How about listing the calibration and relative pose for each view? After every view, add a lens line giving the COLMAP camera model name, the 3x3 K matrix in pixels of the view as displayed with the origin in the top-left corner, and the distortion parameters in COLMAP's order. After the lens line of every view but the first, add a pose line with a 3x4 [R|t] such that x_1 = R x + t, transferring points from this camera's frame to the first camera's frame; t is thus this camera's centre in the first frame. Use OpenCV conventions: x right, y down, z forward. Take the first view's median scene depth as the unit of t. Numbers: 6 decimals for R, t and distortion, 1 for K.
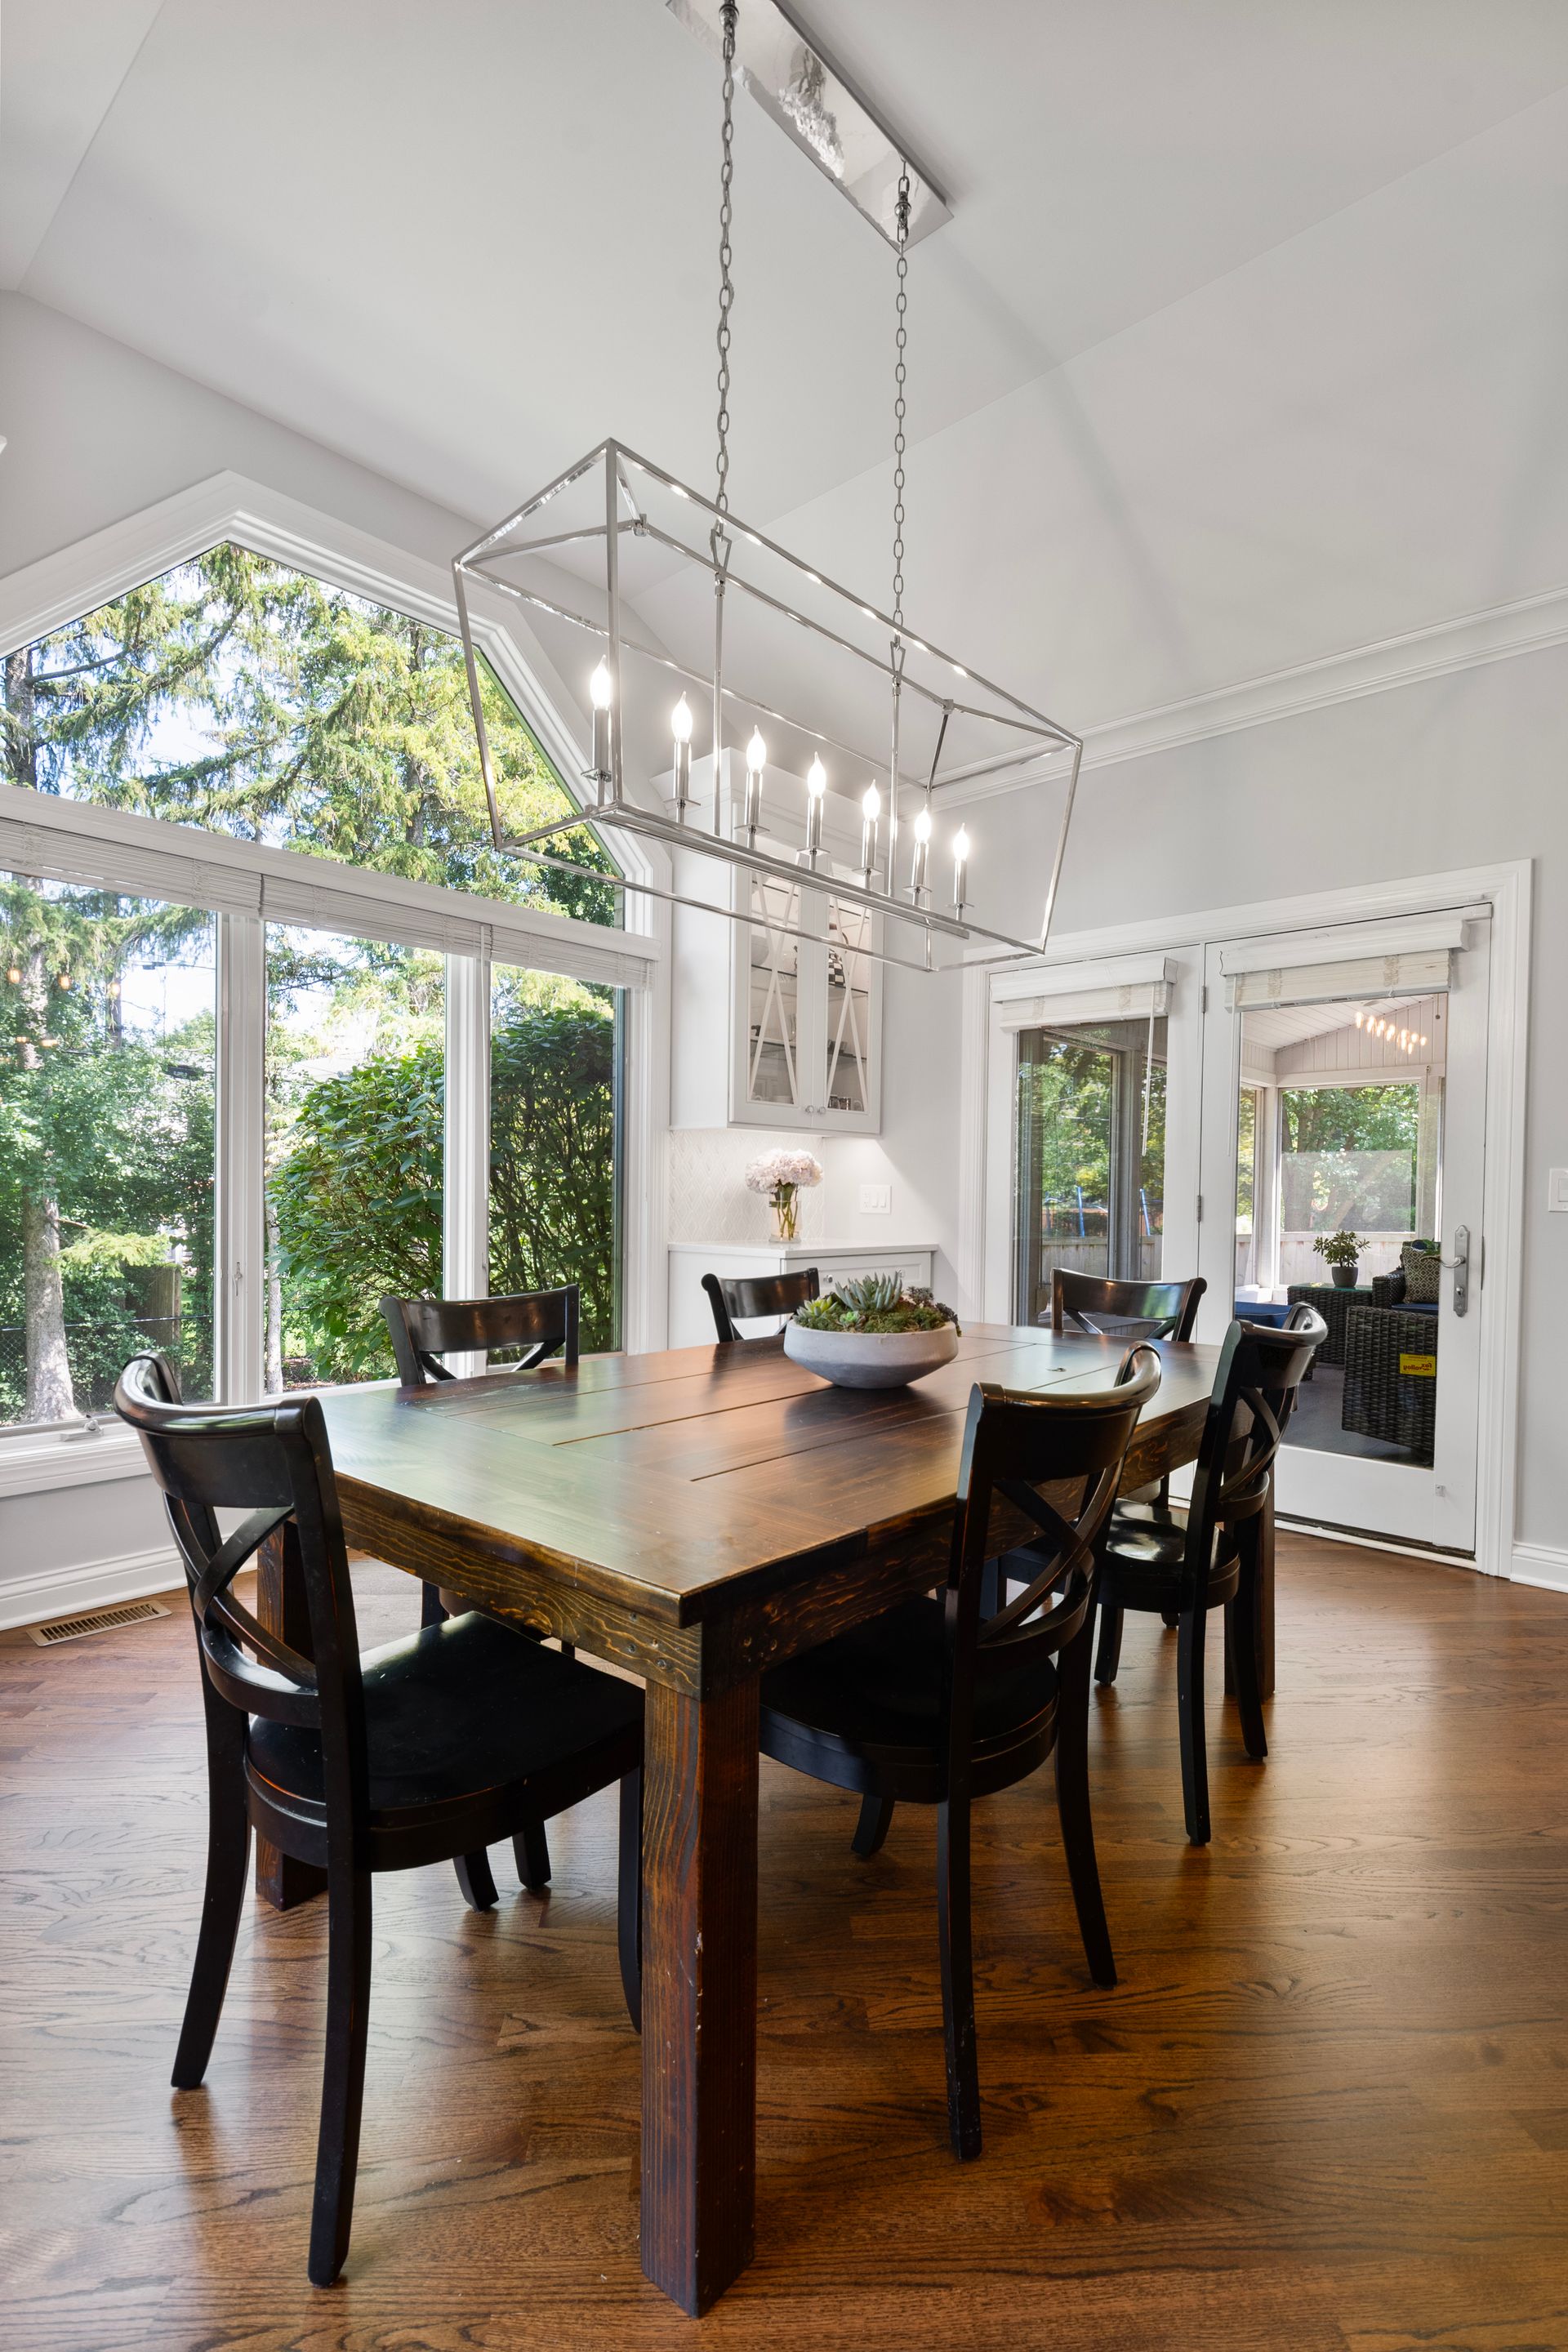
lens RADIAL K [[1092.9, 0, 823.0], [0, 1092.9, 1222.9], [0, 0, 1]] dist [-0.011790, -0.000286]
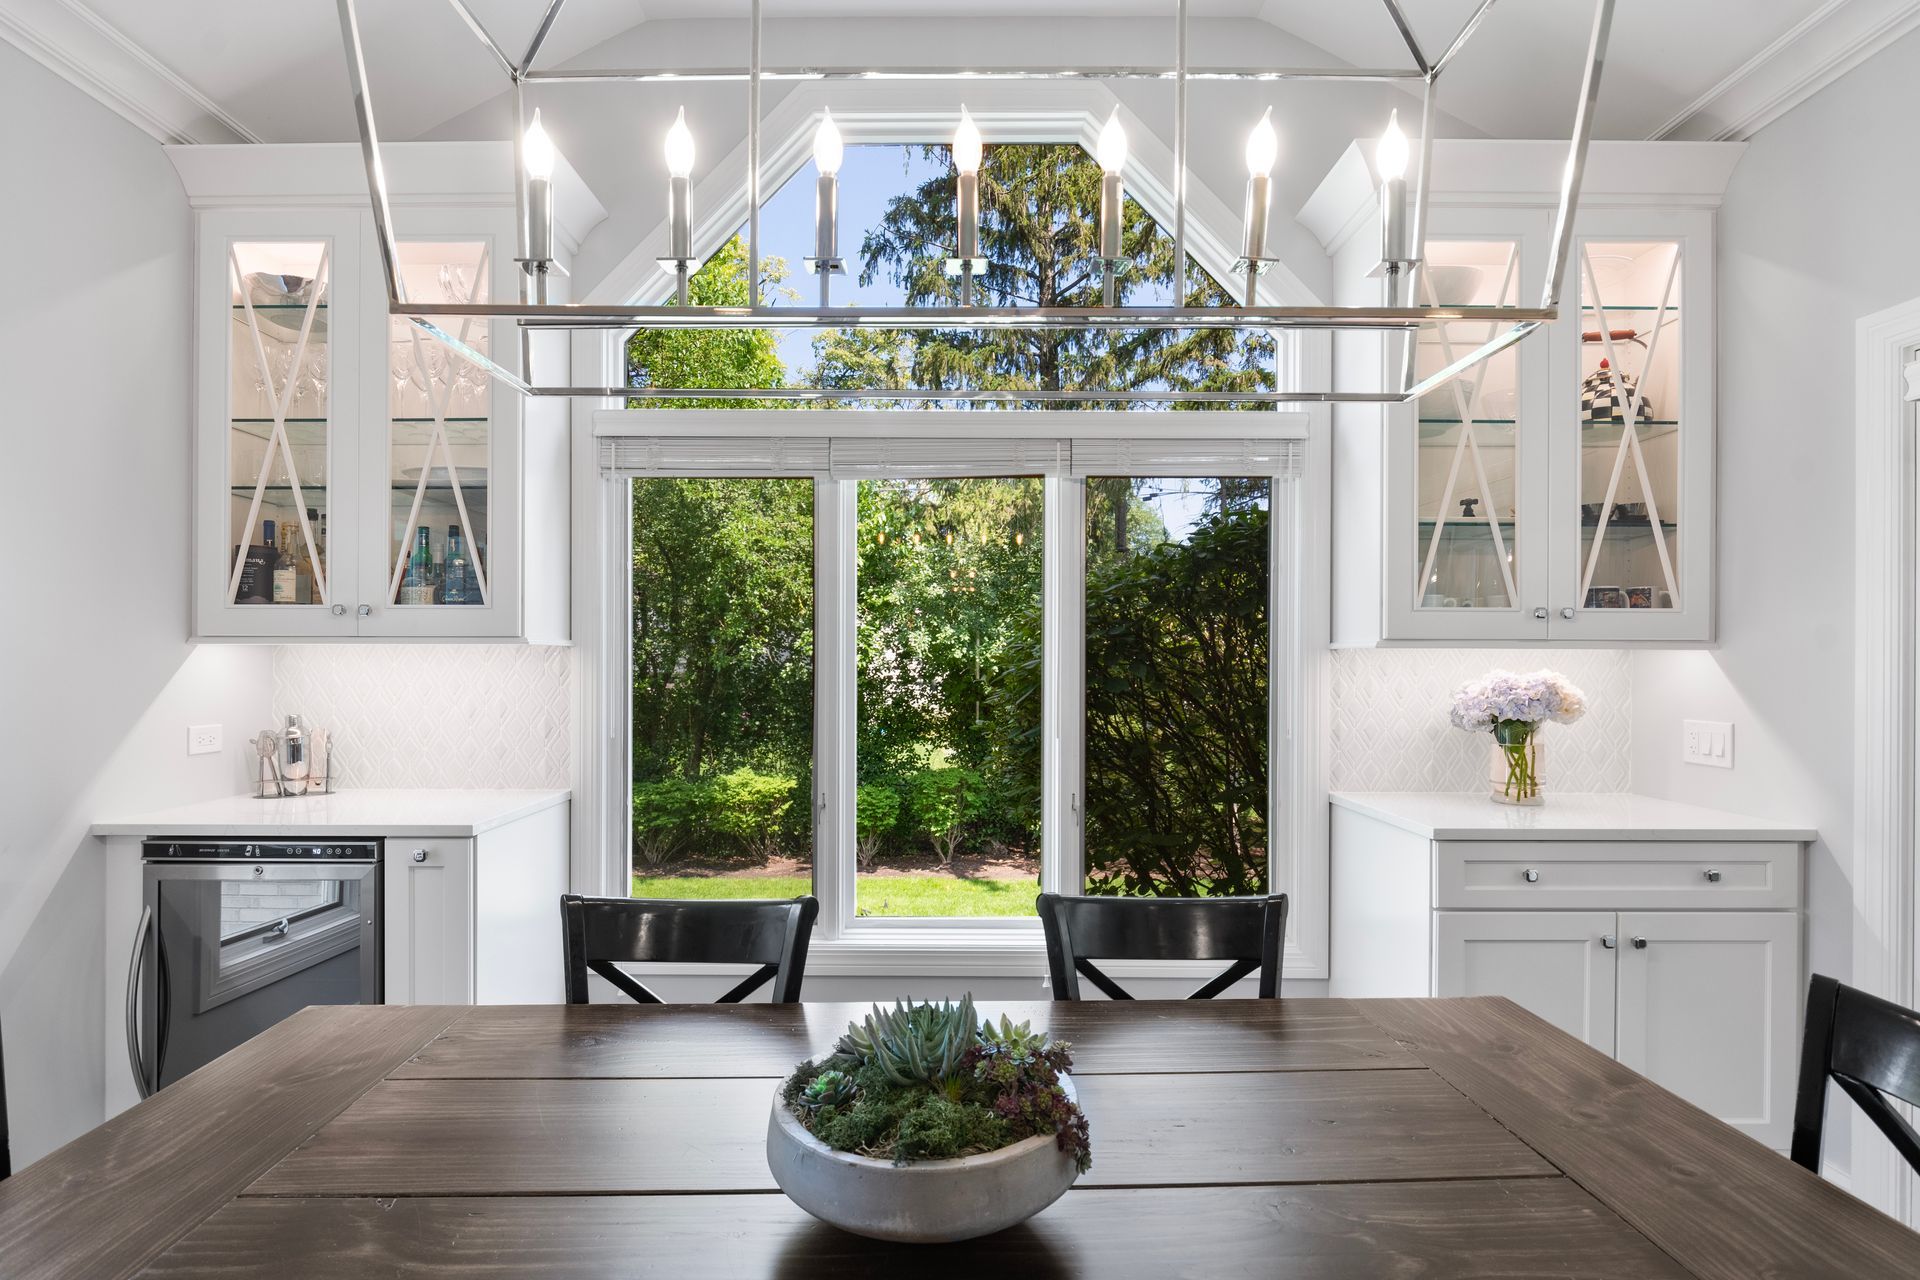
lens RADIAL K [[967.6, 0, 937.4], [0, 967.6, 663.0], [0, 0, 1]] dist [-0.008762, -0.000820]
pose [[0.653845, -0.007402, -0.756592, 0.205780], [-0.016097, 0.999590, -0.023690, -0.054851], [0.756457, 0.027669, 0.653458, 0.336521]]
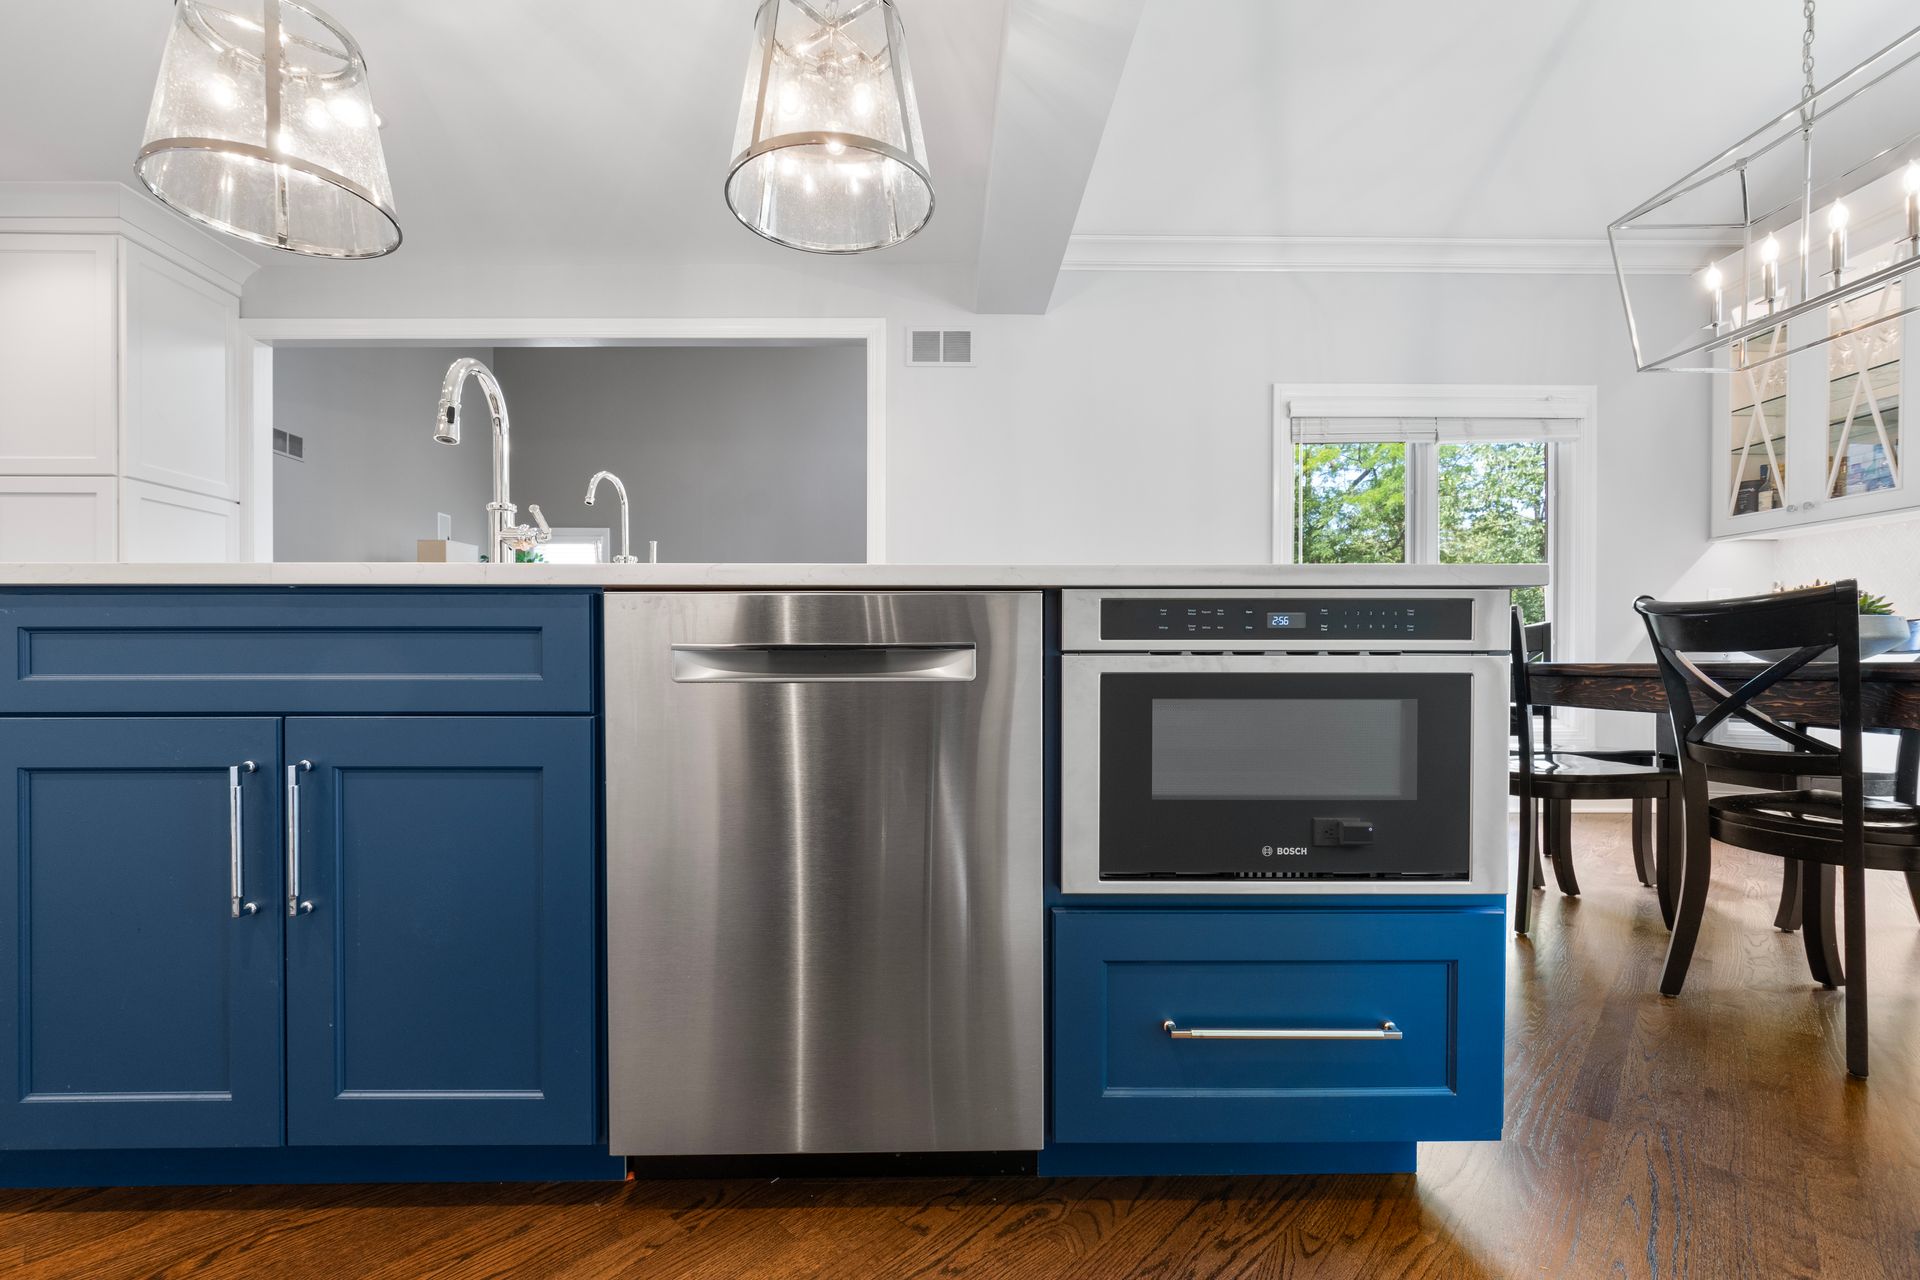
lens RADIAL K [[841.5, 0, 949.5], [0, 841.5, 649.8], [0, 0, 1]] dist [-0.001325, -0.000138]
pose [[-0.744744, -0.016722, -0.667141, 0.758976], [-0.026596, 0.999636, 0.004633, 0.075843], [0.666820, 0.021193, -0.744917, 0.525684]]
